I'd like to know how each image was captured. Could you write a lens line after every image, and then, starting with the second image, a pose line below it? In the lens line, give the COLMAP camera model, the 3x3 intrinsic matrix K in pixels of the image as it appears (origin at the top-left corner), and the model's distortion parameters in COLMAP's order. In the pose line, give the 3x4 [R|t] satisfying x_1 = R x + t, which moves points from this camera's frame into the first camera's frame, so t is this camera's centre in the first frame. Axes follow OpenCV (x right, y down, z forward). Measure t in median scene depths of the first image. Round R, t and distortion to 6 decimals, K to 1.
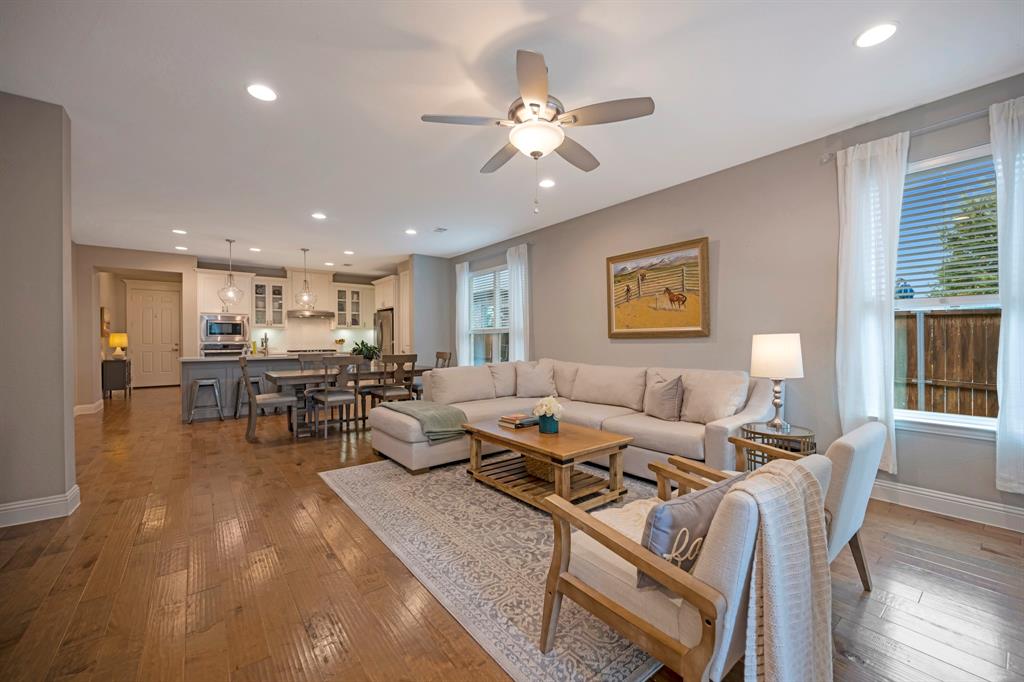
lens RADIAL K [[404.1, 0, 518.5], [0, 404.1, 339.5], [0, 0, 1]] dist [-0.002456, 0.000010]
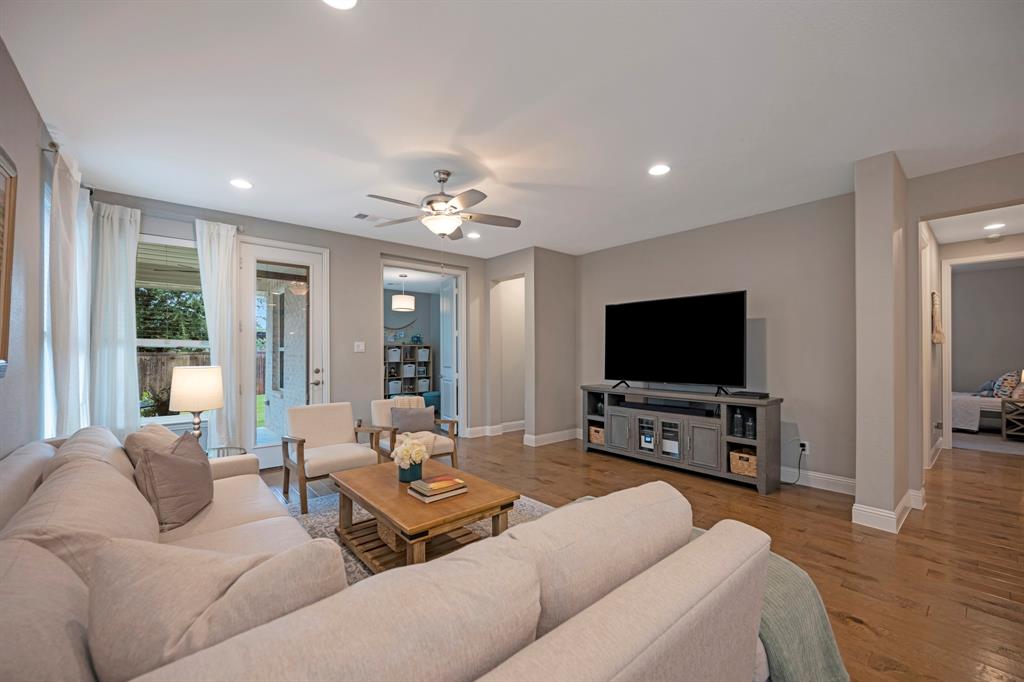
lens RADIAL K [[410.8, 0, 513.5], [0, 410.8, 345.2], [0, 0, 1]] dist [0.001765, 0.000339]
pose [[-0.999428, 0.006628, -0.033169, -0.053361], [0.007118, 0.999867, -0.014670, -0.020760], [0.033068, -0.014898, -0.999342, 0.876701]]
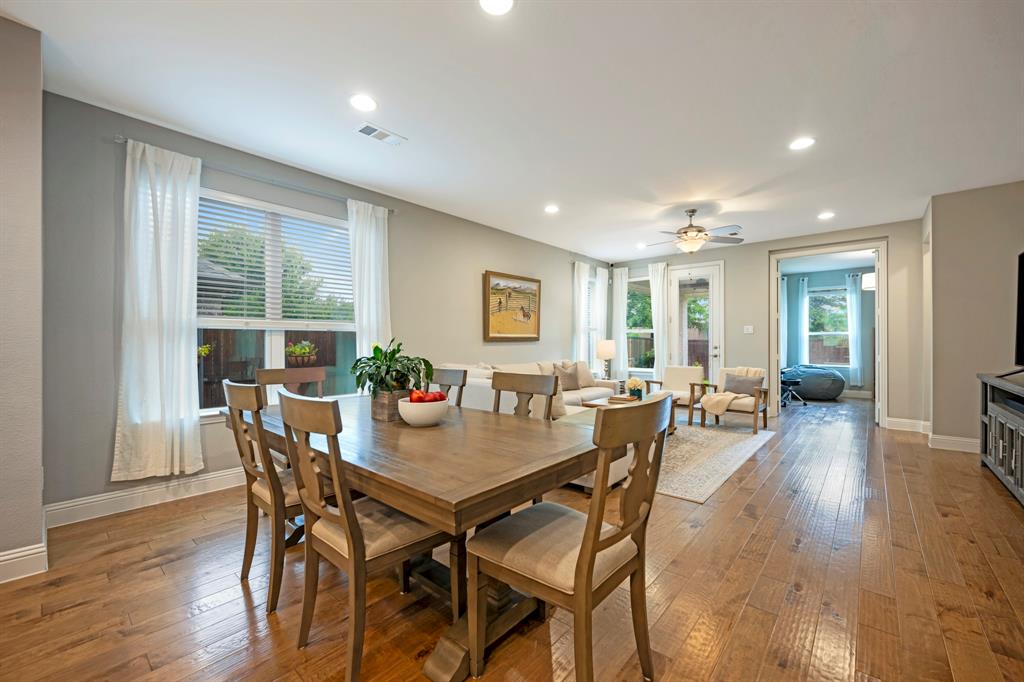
lens RADIAL K [[410.8, 0, 513.5], [0, 410.8, 345.2], [0, 0, 1]] dist [0.001765, 0.000339]
pose [[-0.176934, -0.000065, 0.984223, -0.677547], [0.001730, 0.999998, 0.000377, 0.005344], [-0.984221, 0.001770, -0.176934, 0.825169]]
